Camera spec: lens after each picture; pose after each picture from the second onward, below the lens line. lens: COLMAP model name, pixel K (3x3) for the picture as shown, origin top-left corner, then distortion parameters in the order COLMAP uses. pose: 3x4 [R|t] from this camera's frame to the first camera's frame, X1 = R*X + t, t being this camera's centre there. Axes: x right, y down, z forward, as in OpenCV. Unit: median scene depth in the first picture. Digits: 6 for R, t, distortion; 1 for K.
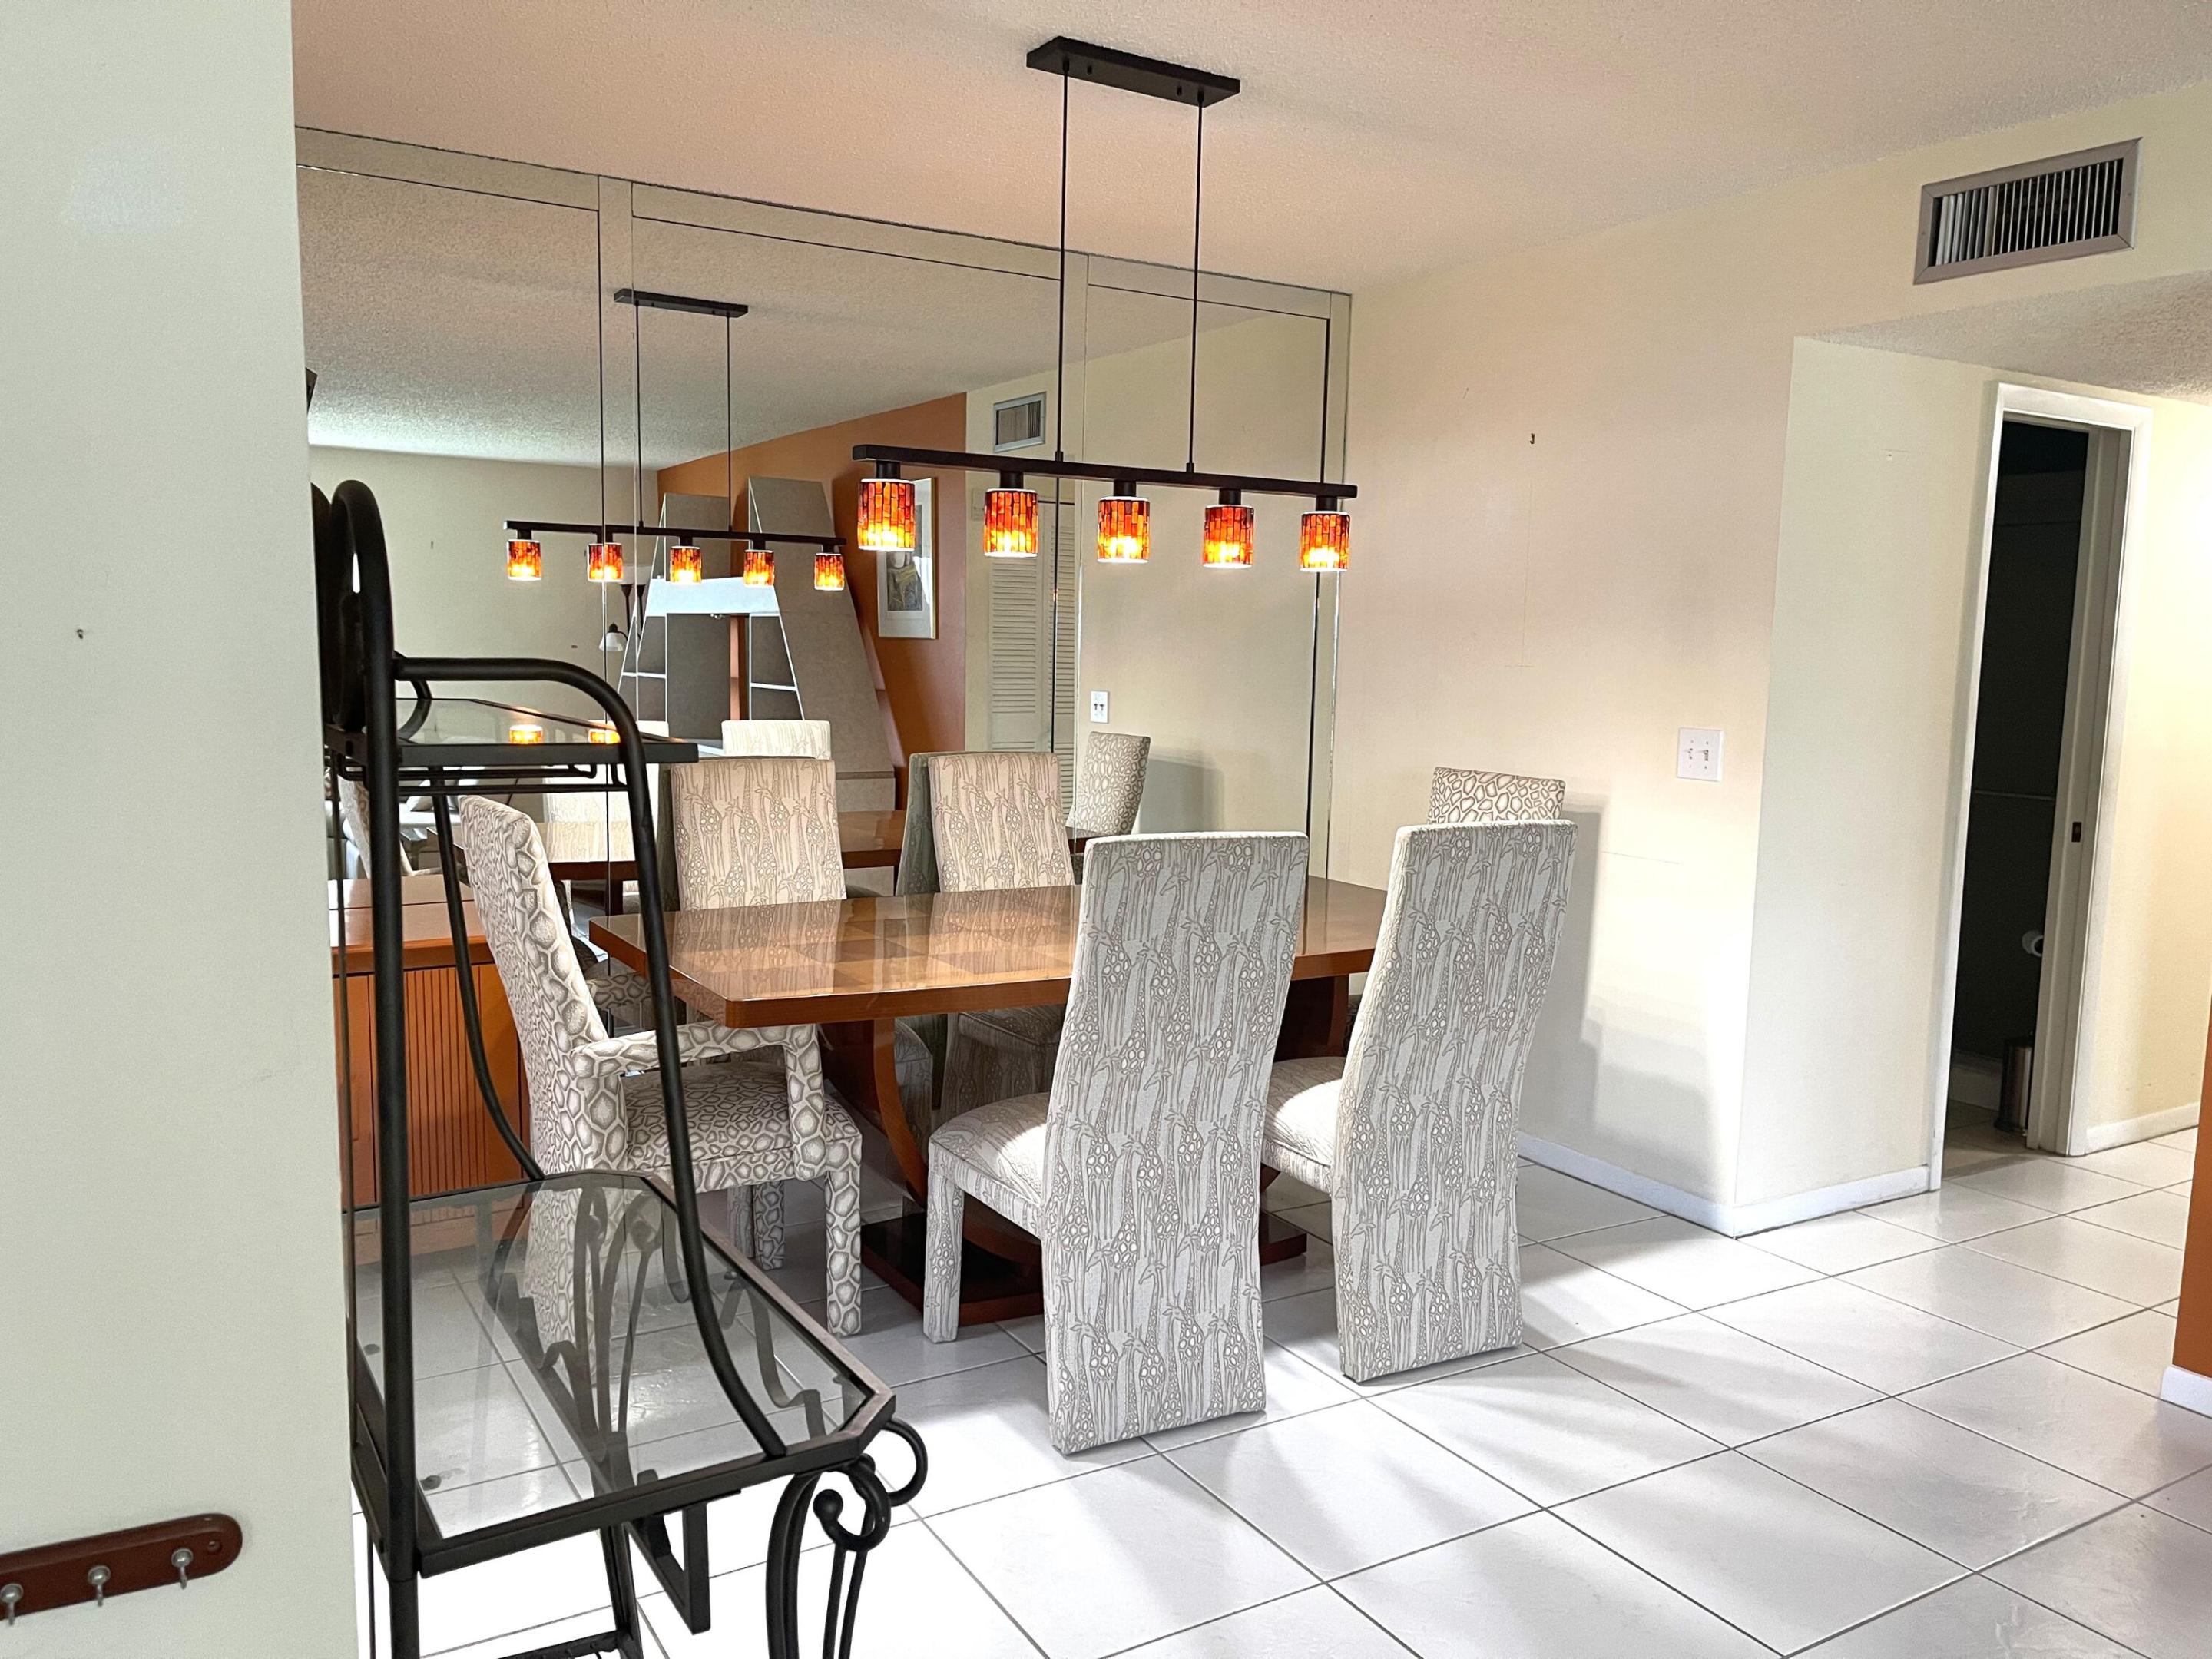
lens RADIAL K [[1675.3, 0, 1097.9], [0, 1675.3, 834.0], [0, 0, 1]] dist [0.069423, -0.101310]
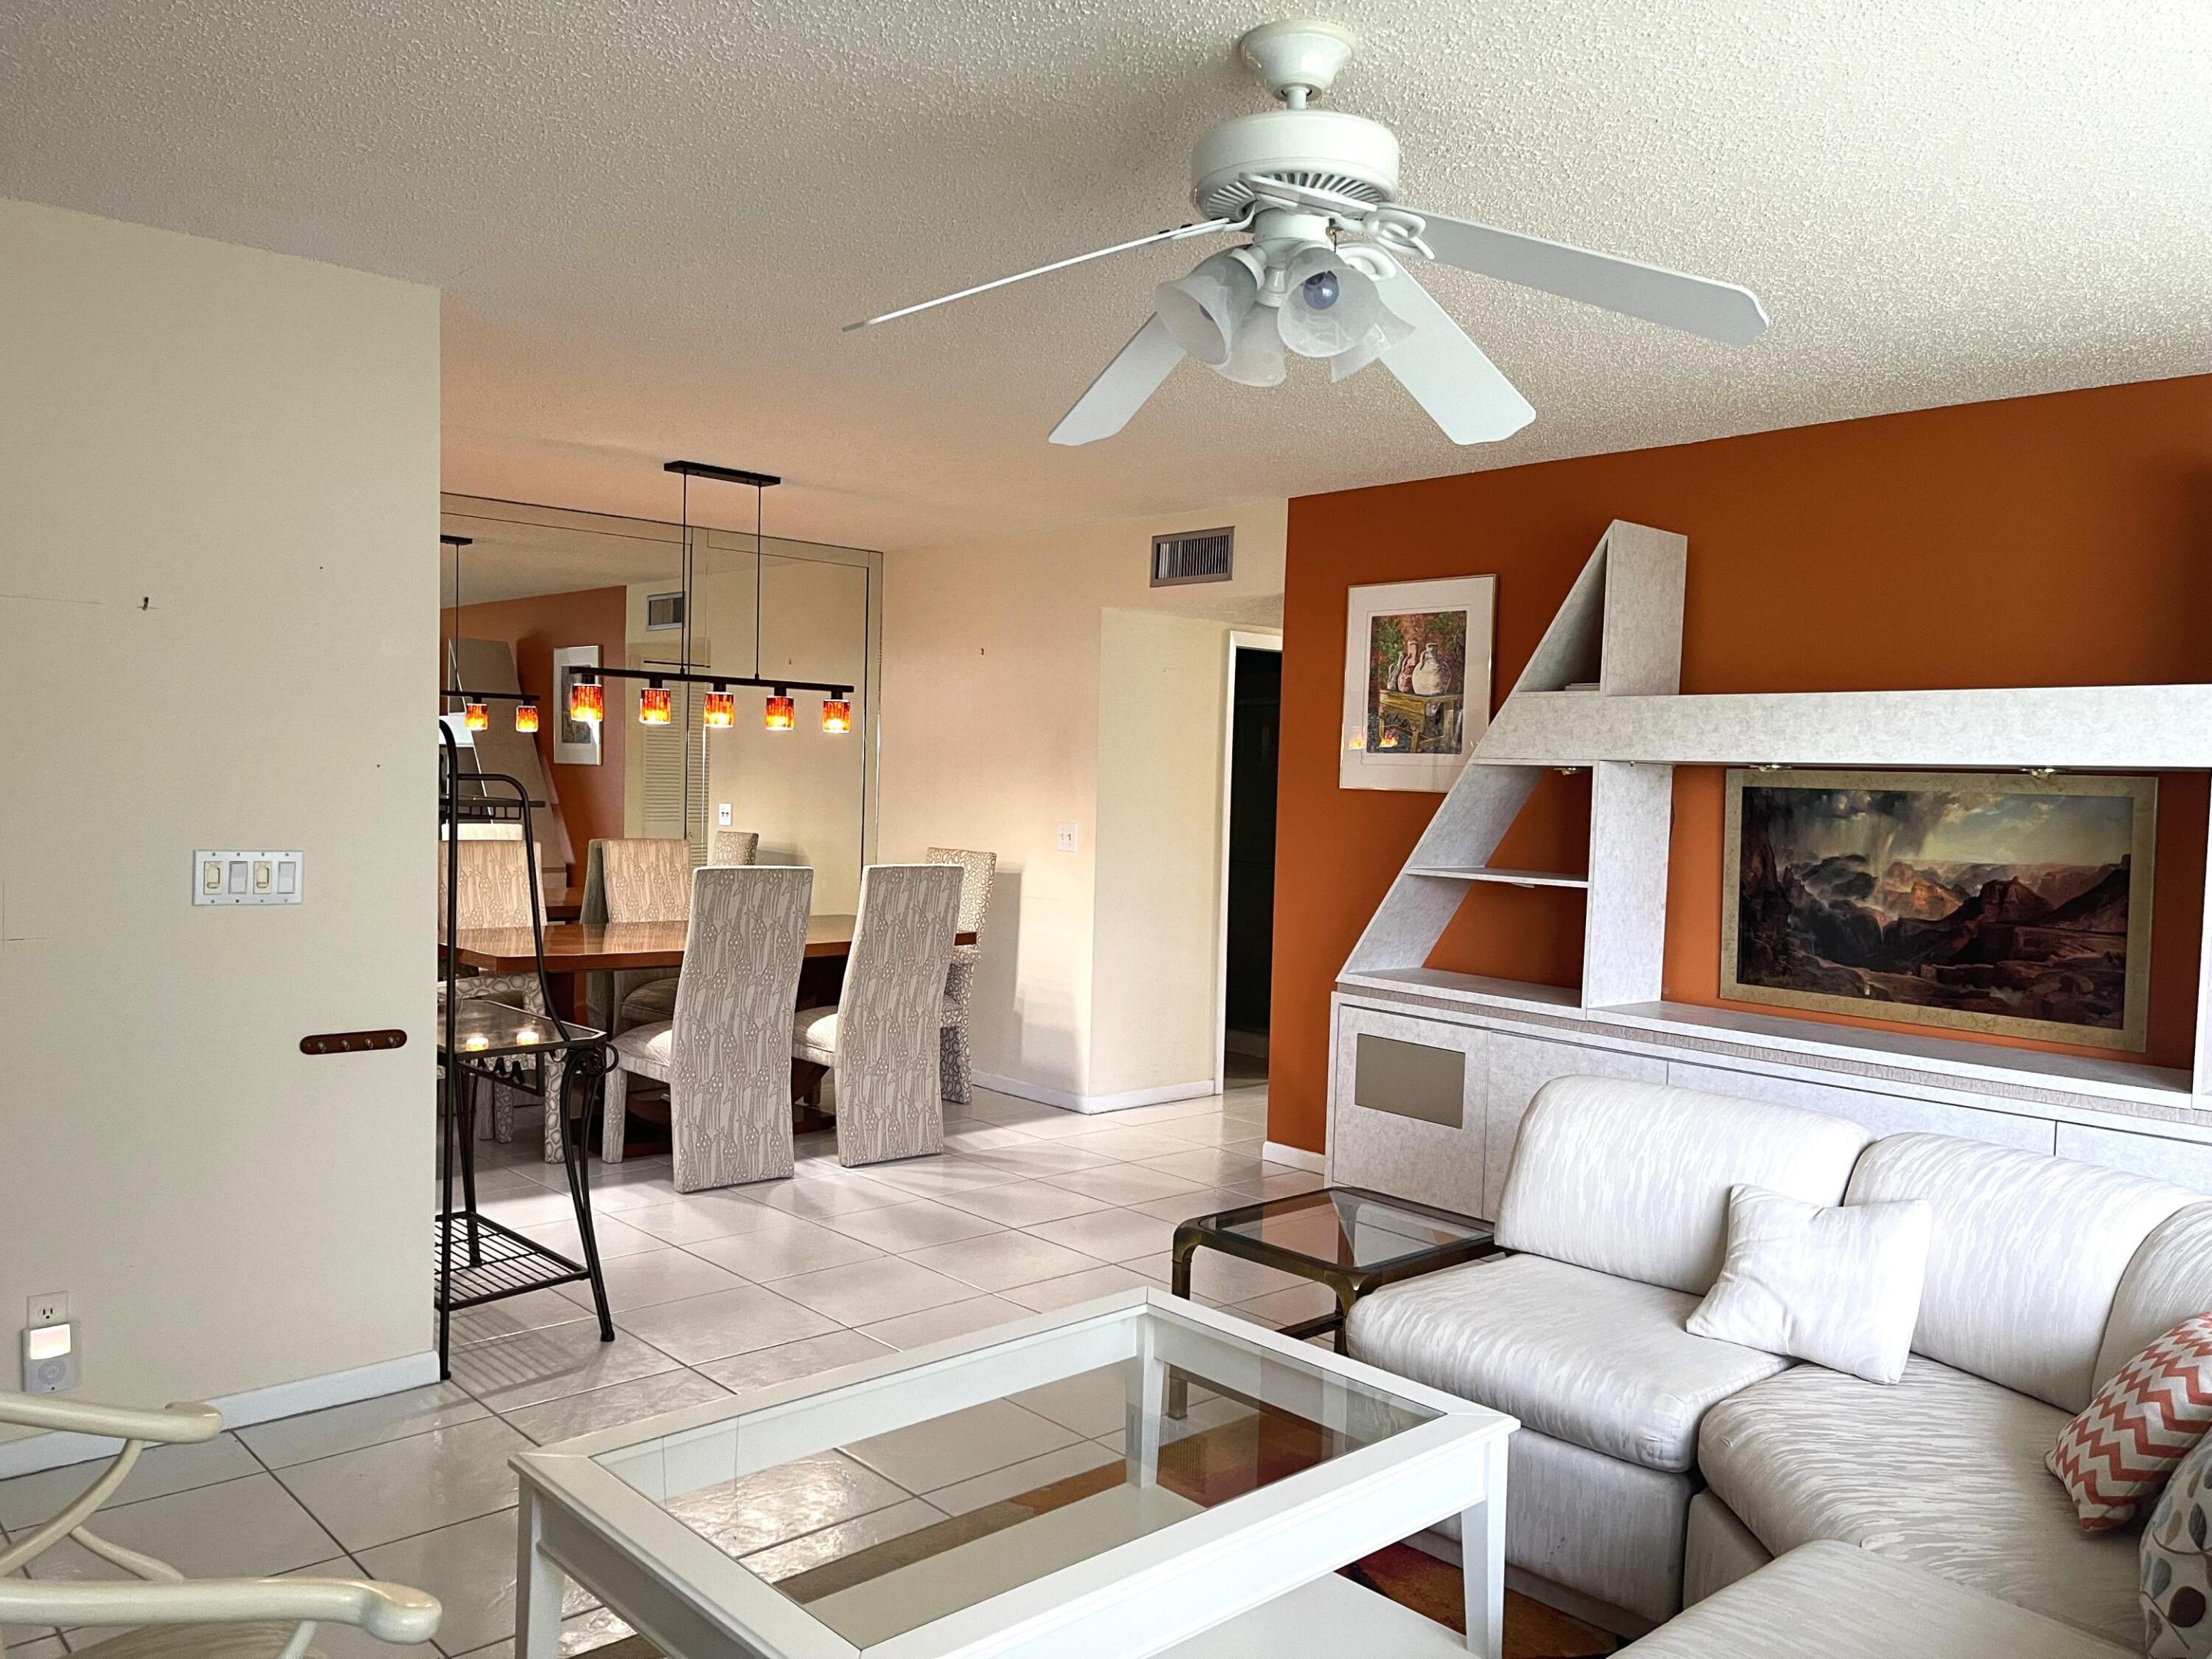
lens RADIAL K [[1636.7, 0, 1106.0], [0, 1636.7, 829.5], [0, 0, 1]] dist [0.074856, -0.118300]
pose [[0.978111, -0.000002, 0.208086, 0.054095], [0.015988, 0.997045, -0.075143, 0.092175], [-0.207471, 0.076825, 0.975220, -0.830078]]
